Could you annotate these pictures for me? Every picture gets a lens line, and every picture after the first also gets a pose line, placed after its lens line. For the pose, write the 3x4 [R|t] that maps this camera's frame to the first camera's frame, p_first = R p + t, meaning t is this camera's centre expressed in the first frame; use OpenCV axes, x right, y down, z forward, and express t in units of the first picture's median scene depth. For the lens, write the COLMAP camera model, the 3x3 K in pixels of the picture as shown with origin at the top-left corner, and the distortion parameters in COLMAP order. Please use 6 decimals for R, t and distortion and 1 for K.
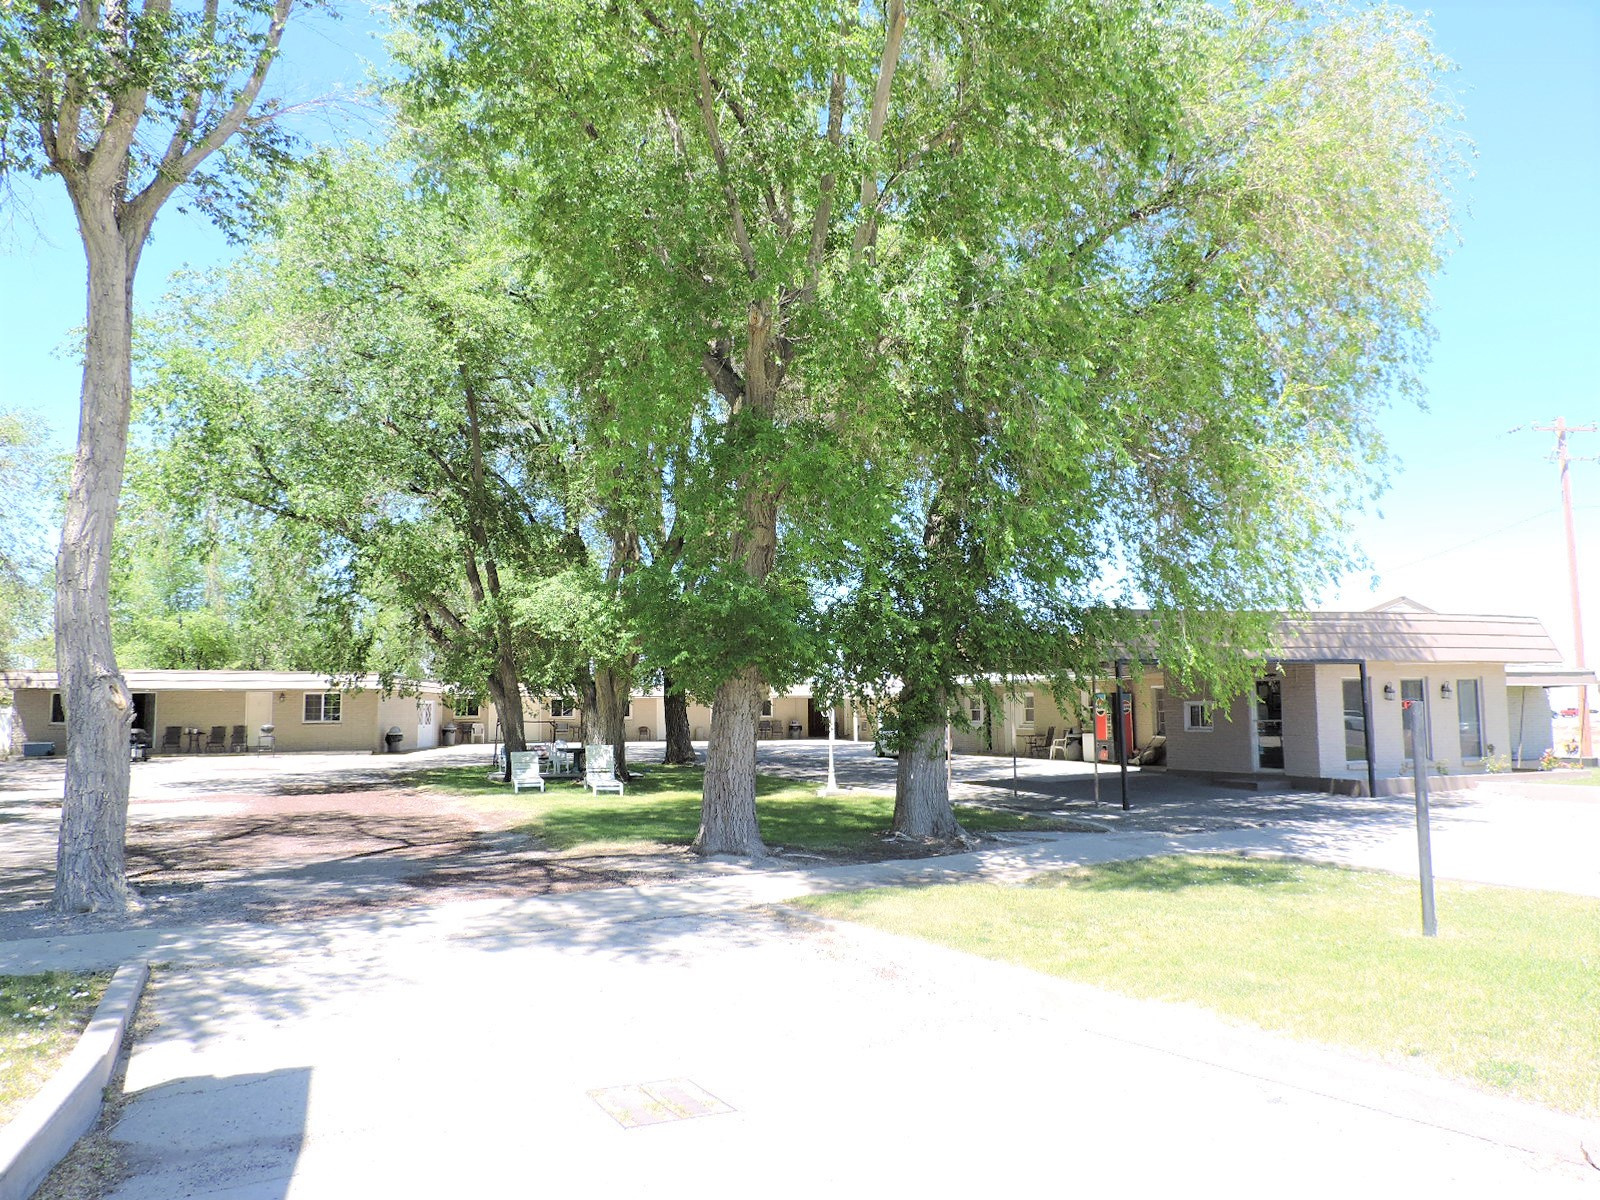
lens RADIAL K [[1134.1, 0, 800.0], [0, 1134.1, 600.0], [0, 0, 1]] dist [-0.010227, 0.001174]
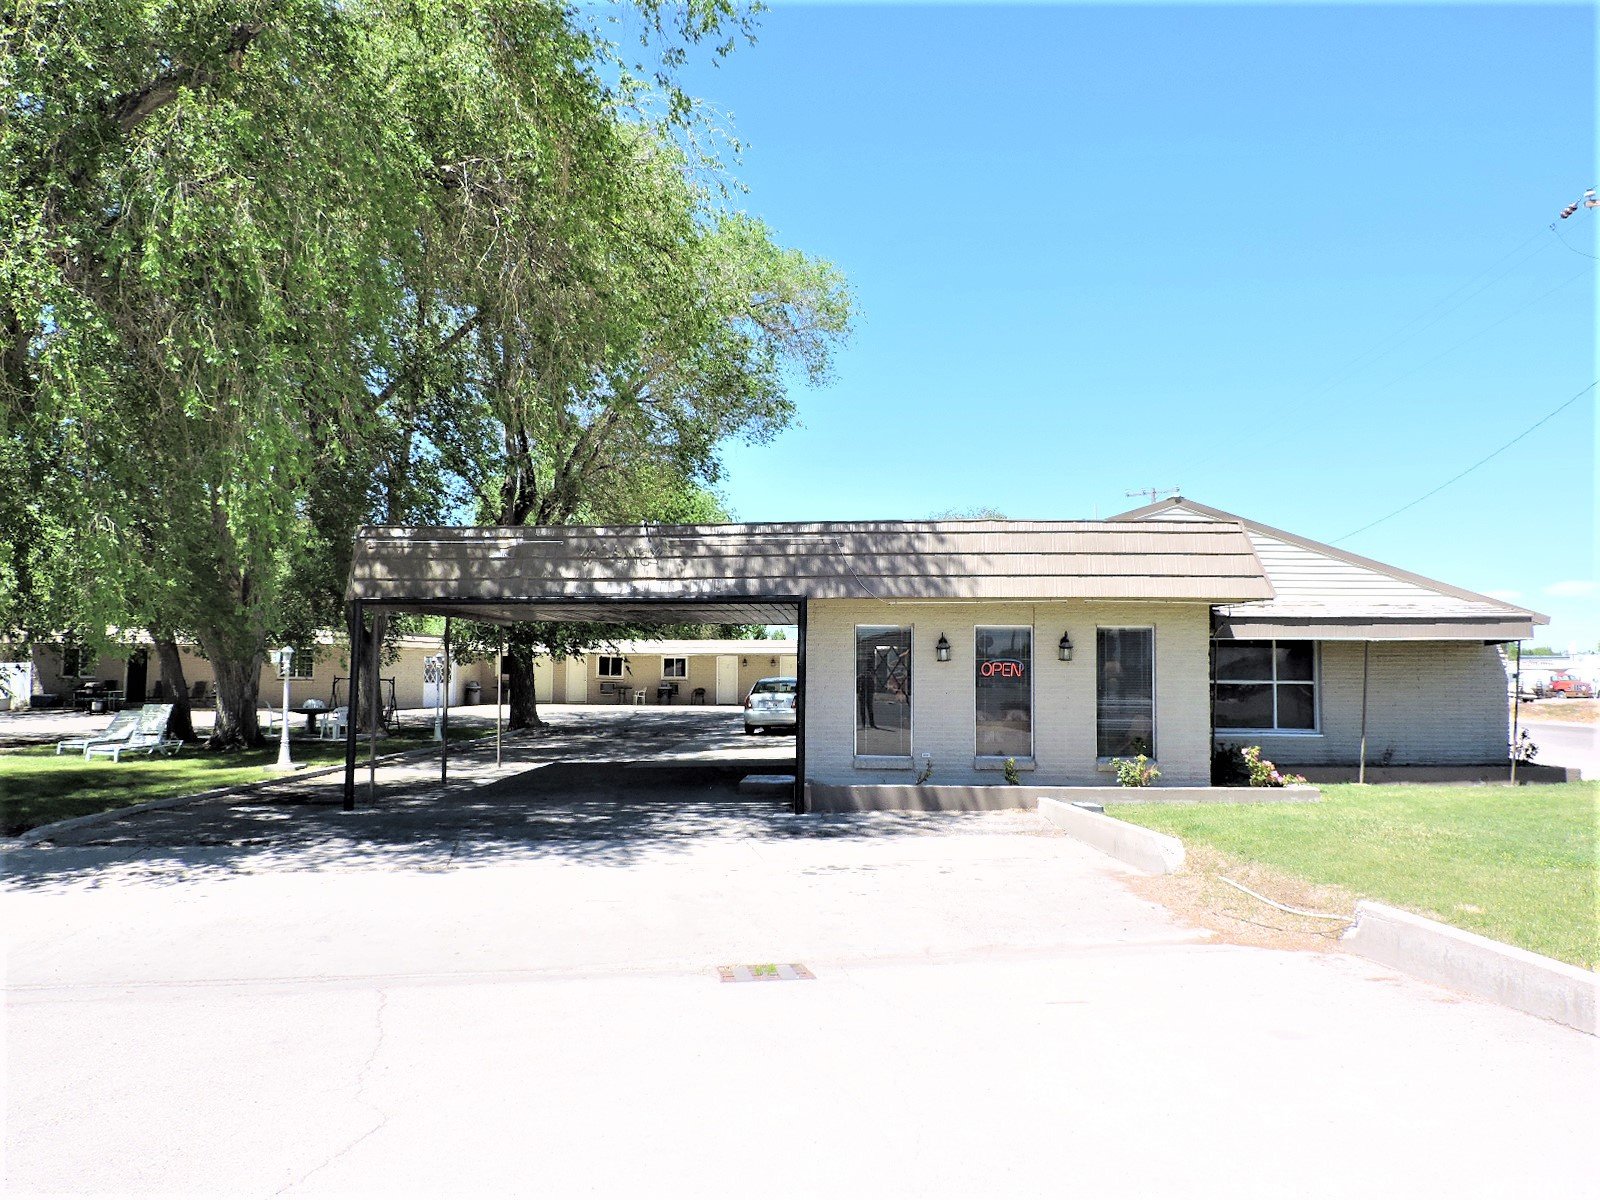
lens RADIAL K [[1247.4, 0, 800.0], [0, 1247.4, 600.0], [0, 0, 1]] dist [0.098798, 0.000057]
pose [[0.924085, -0.008920, -0.382082, 0.632427], [0.023672, 0.999144, 0.033926, 0.025975], [0.381453, -0.040395, 0.923505, 0.293043]]
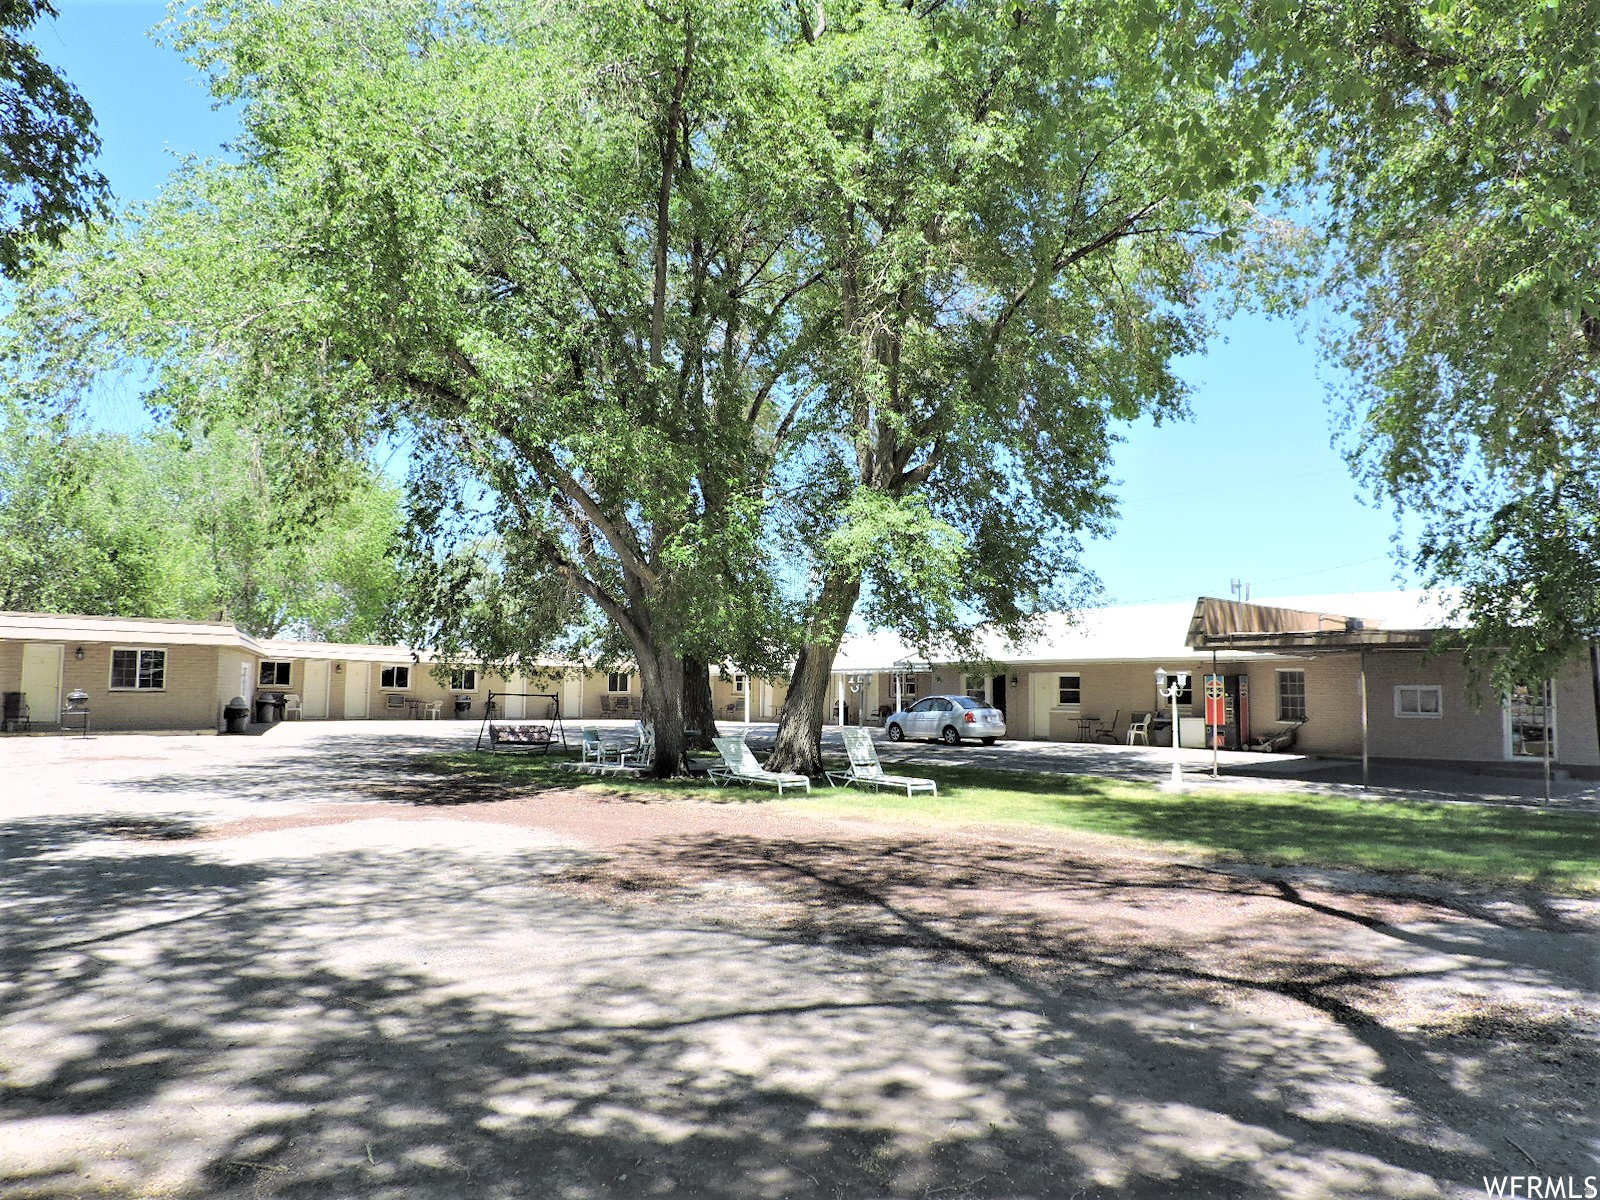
lens RADIAL K [[1148.0, 0, 800.0], [0, 1148.0, 600.0], [0, 0, 1]] dist [-0.033179, 0.003307]
pose [[0.932188, 0.046612, 0.358962, -0.481177], [-0.053755, 0.998505, 0.009938, 0.035025], [-0.357962, -0.028561, 0.933299, 0.291313]]
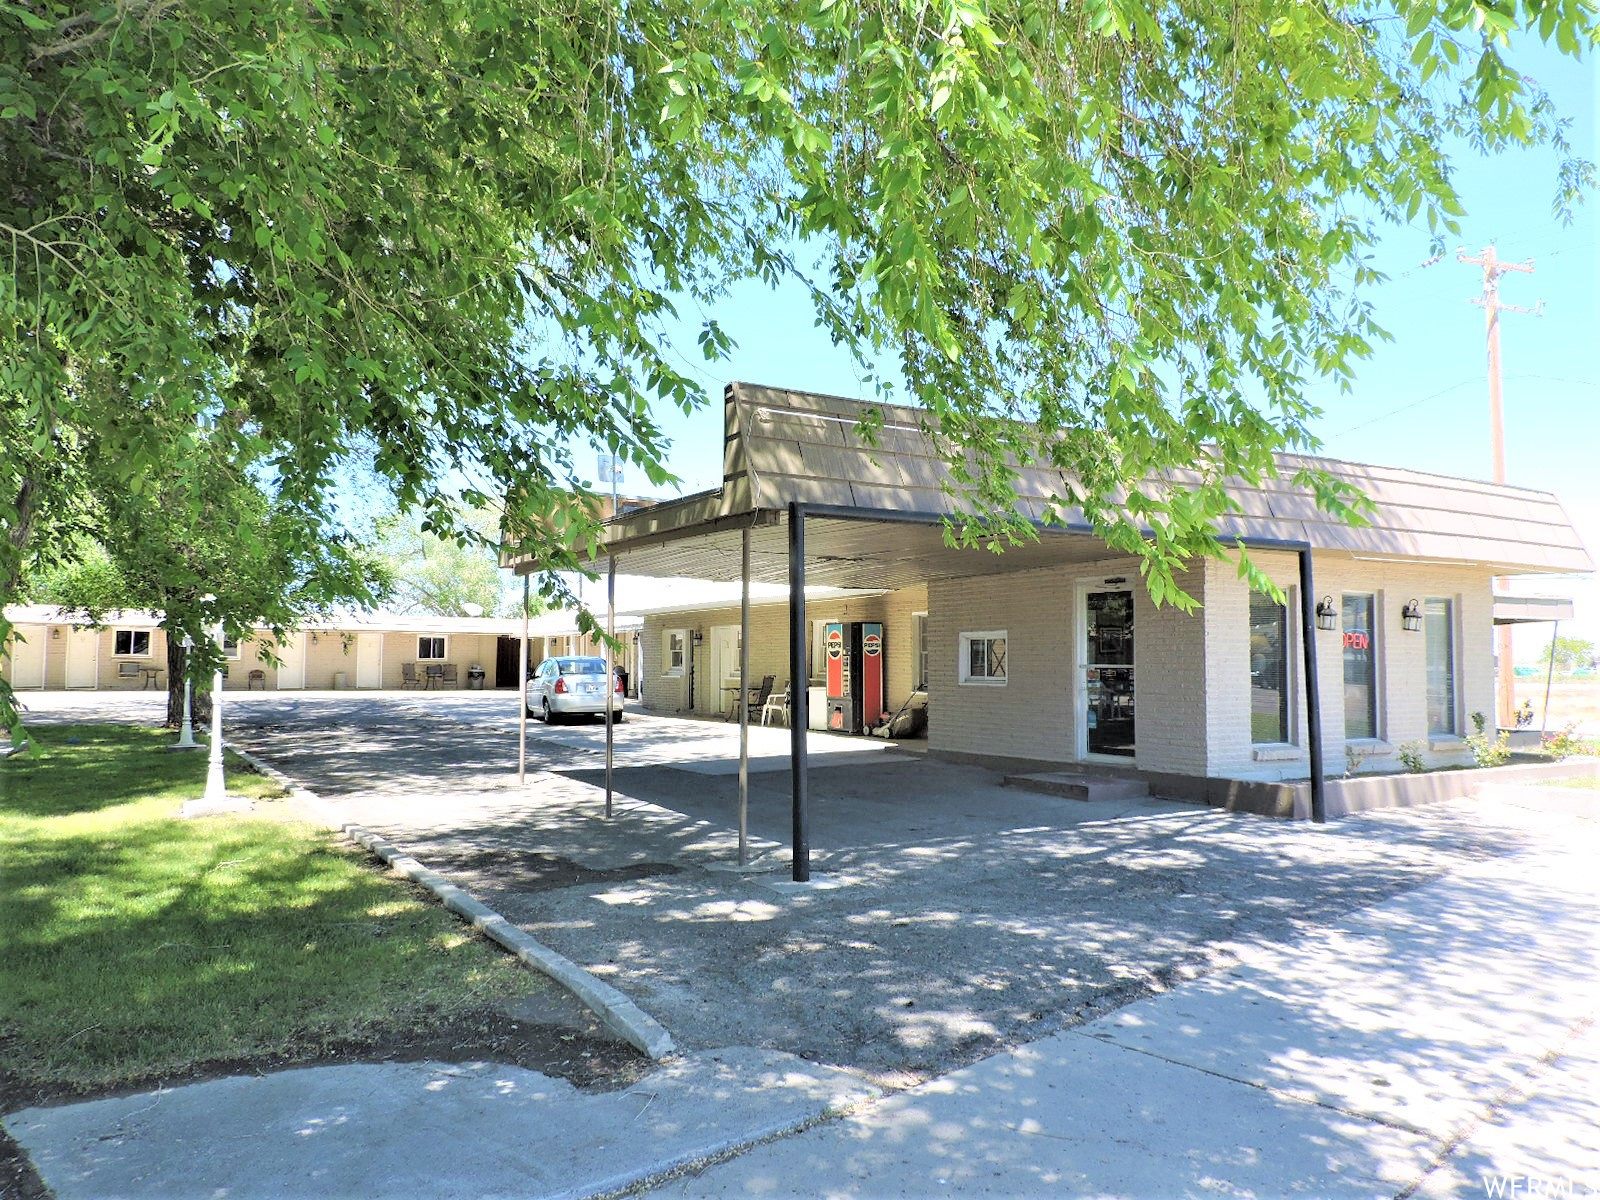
lens RADIAL K [[1134.1, 0, 800.0], [0, 1134.1, 600.0], [0, 0, 1]] dist [-0.010227, 0.001174]
pose [[0.983819, 0.024568, 0.177475, 0.160077], [-0.032113, 0.998693, 0.039766, 0.053888], [-0.176266, -0.044822, 0.983322, 0.459485]]
